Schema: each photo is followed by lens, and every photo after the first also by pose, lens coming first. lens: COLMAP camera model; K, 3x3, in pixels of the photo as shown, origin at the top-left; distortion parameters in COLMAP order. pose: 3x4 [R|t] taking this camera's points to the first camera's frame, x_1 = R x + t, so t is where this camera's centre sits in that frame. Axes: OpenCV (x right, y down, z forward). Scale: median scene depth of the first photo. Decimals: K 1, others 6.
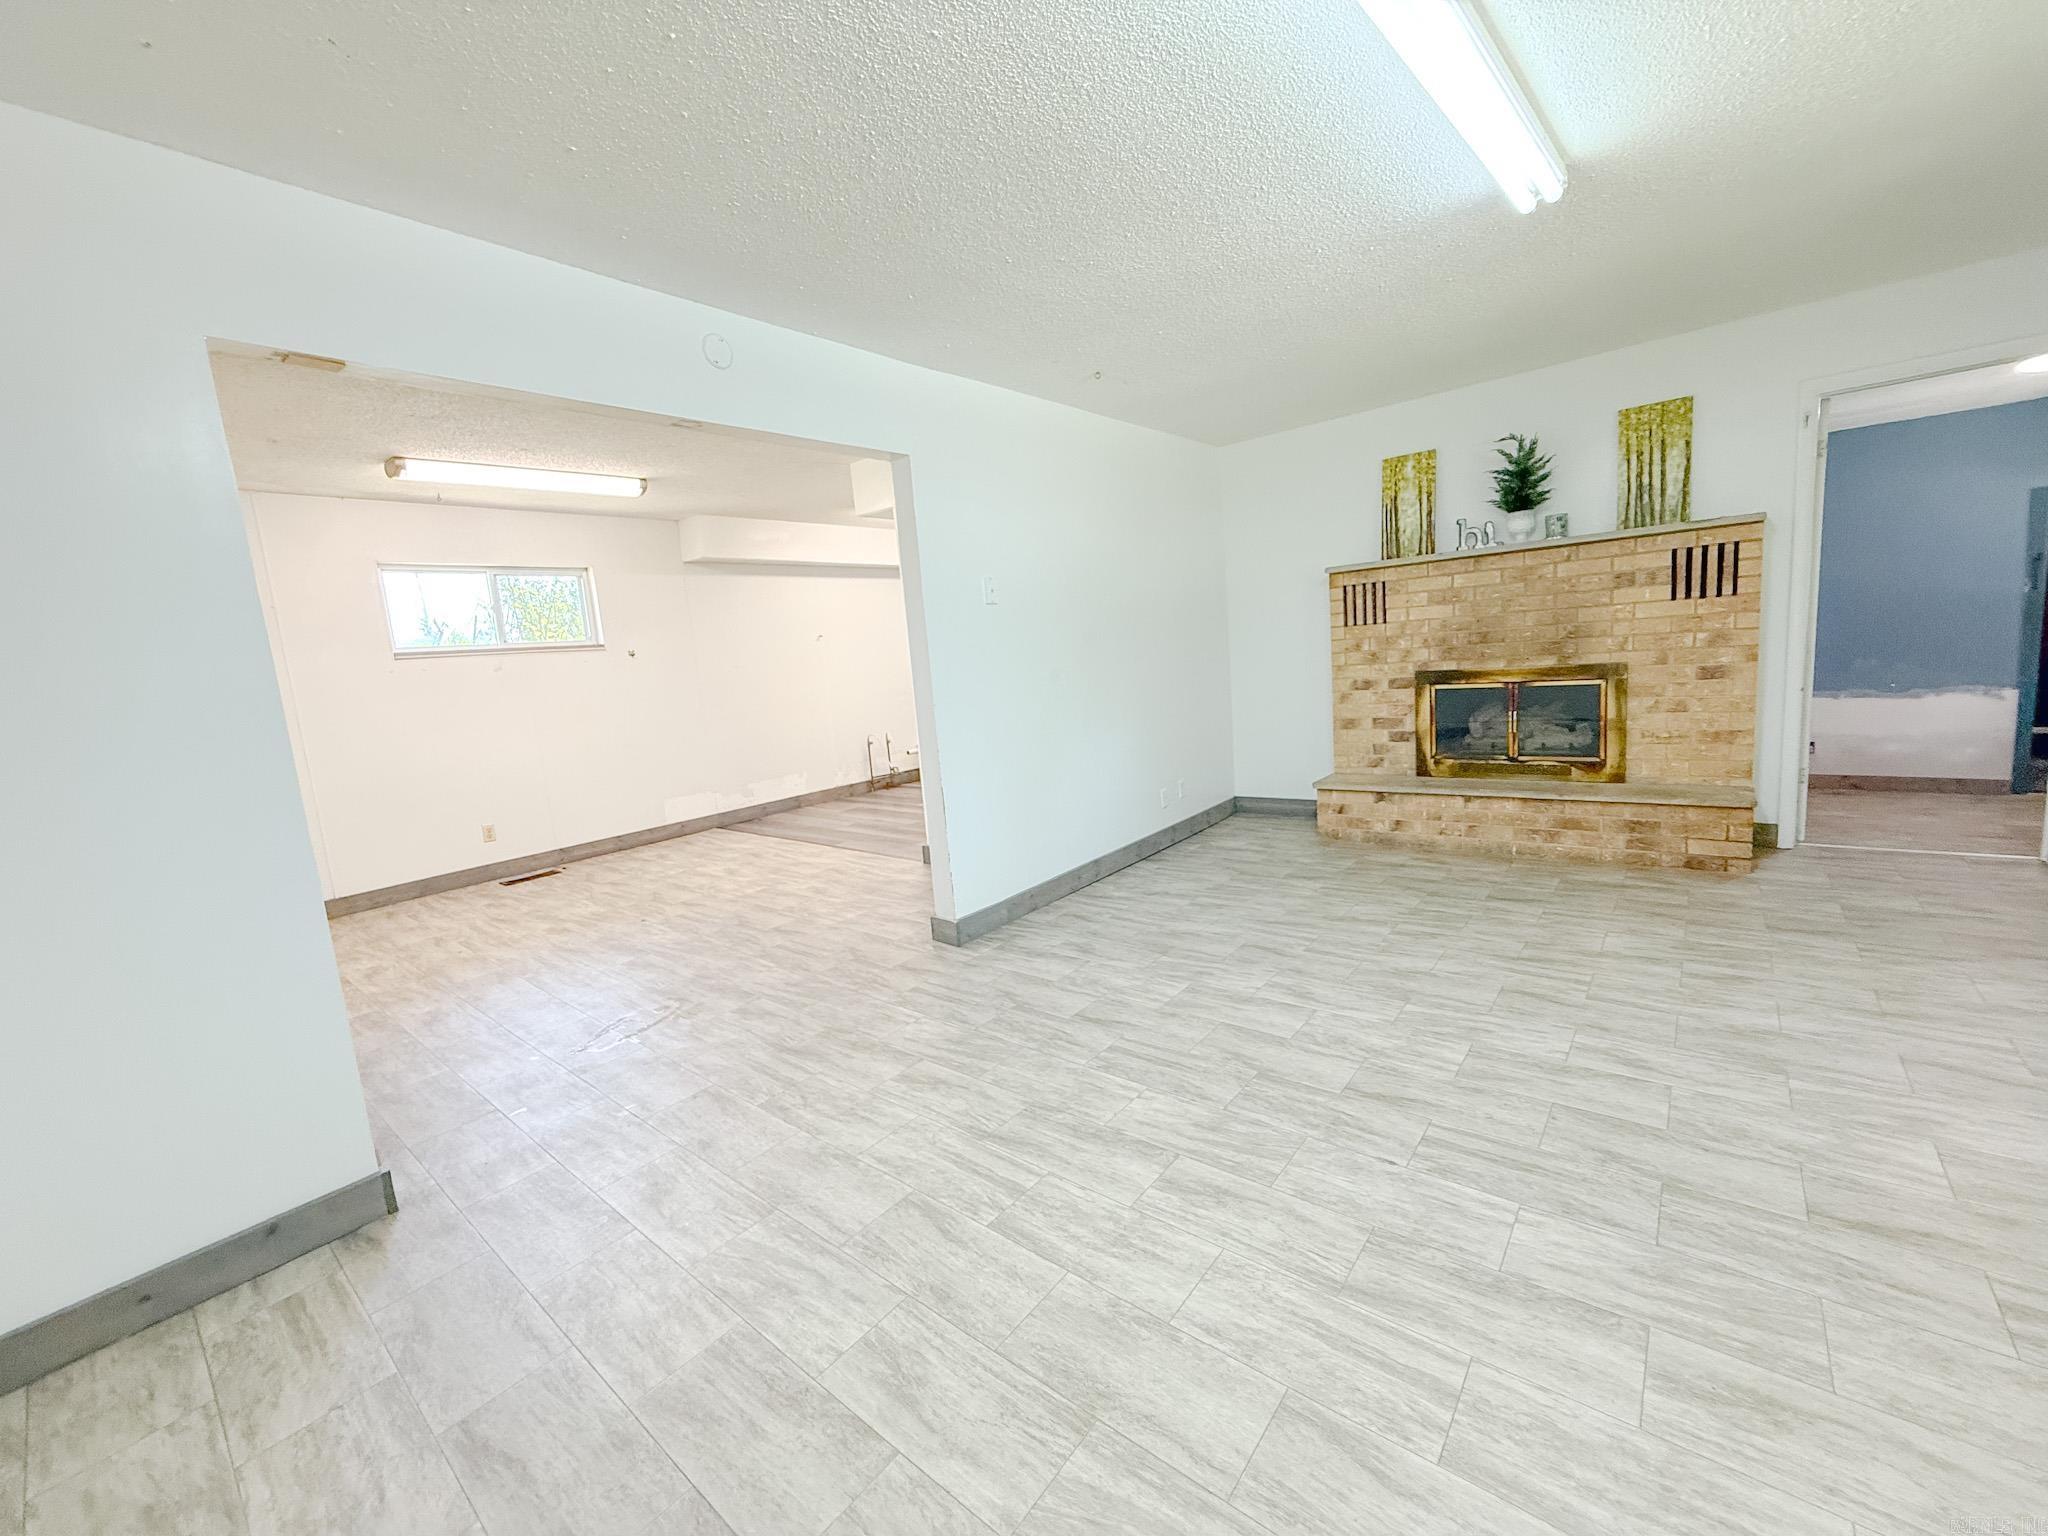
lens RADIAL K [[815.6, 0, 1026.8], [0, 815.6, 767.0], [0, 0, 1]] dist [0.000157, 0.000005]
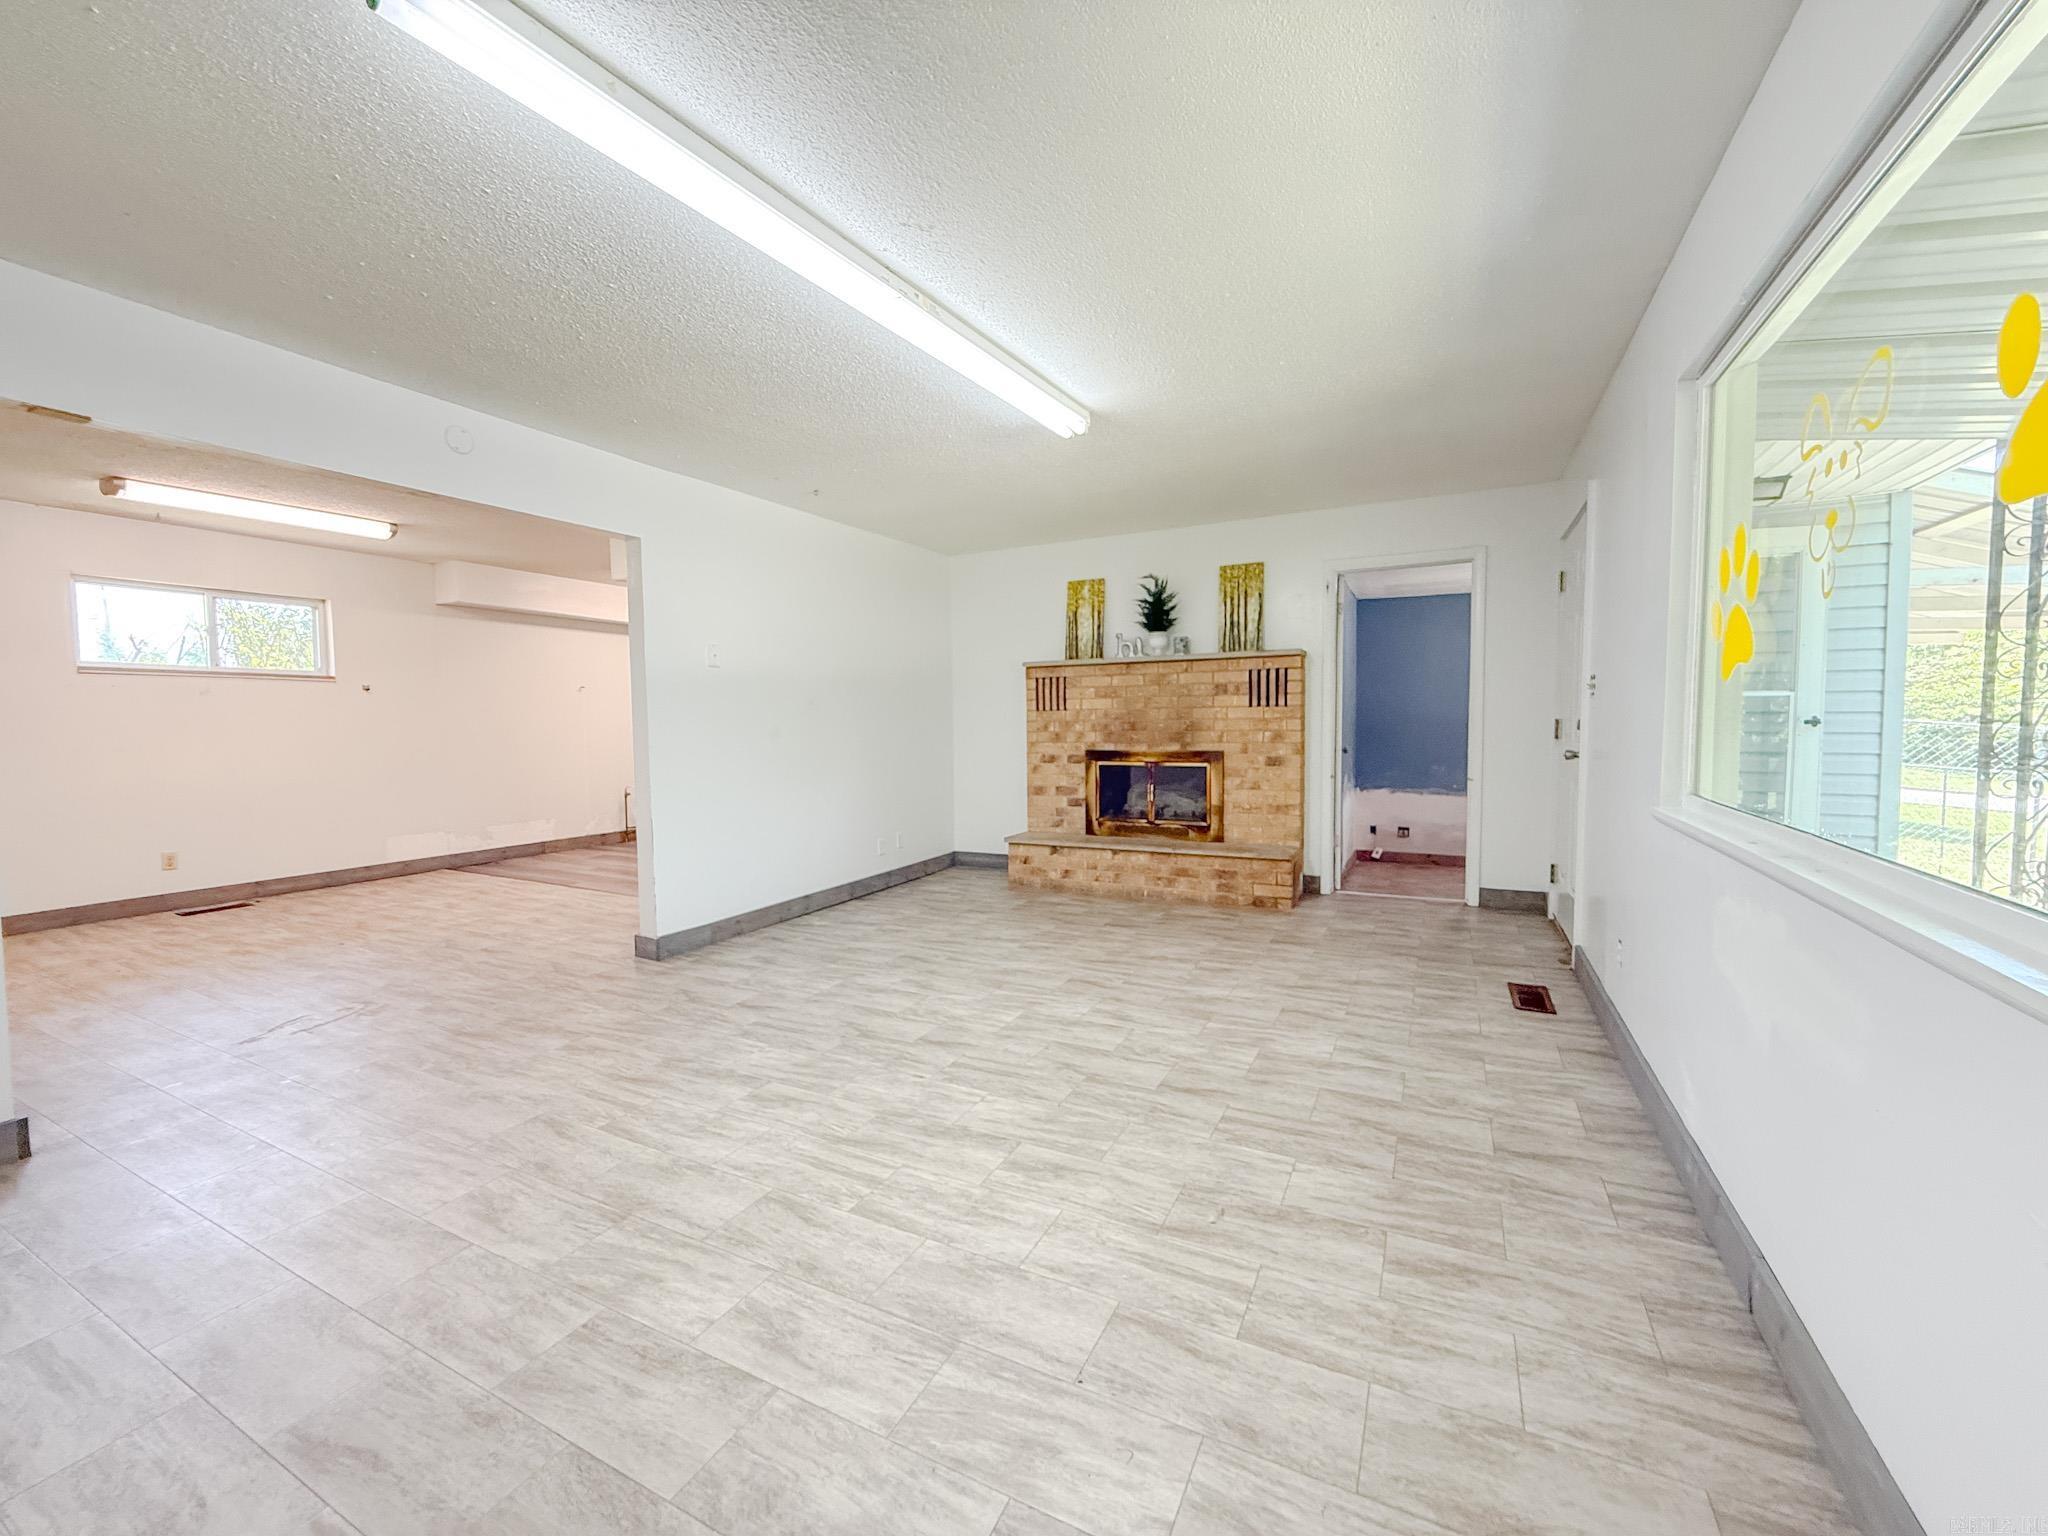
lens RADIAL K [[815.6, 0, 1026.8], [0, 815.6, 767.0], [0, 0, 1]] dist [0.000157, 0.000005]
pose [[0.974132, 0.057775, 0.218471, 0.129963], [-0.036204, 0.994178, -0.101484, 0.041735], [-0.223062, 0.090949, 0.970552, -0.201989]]
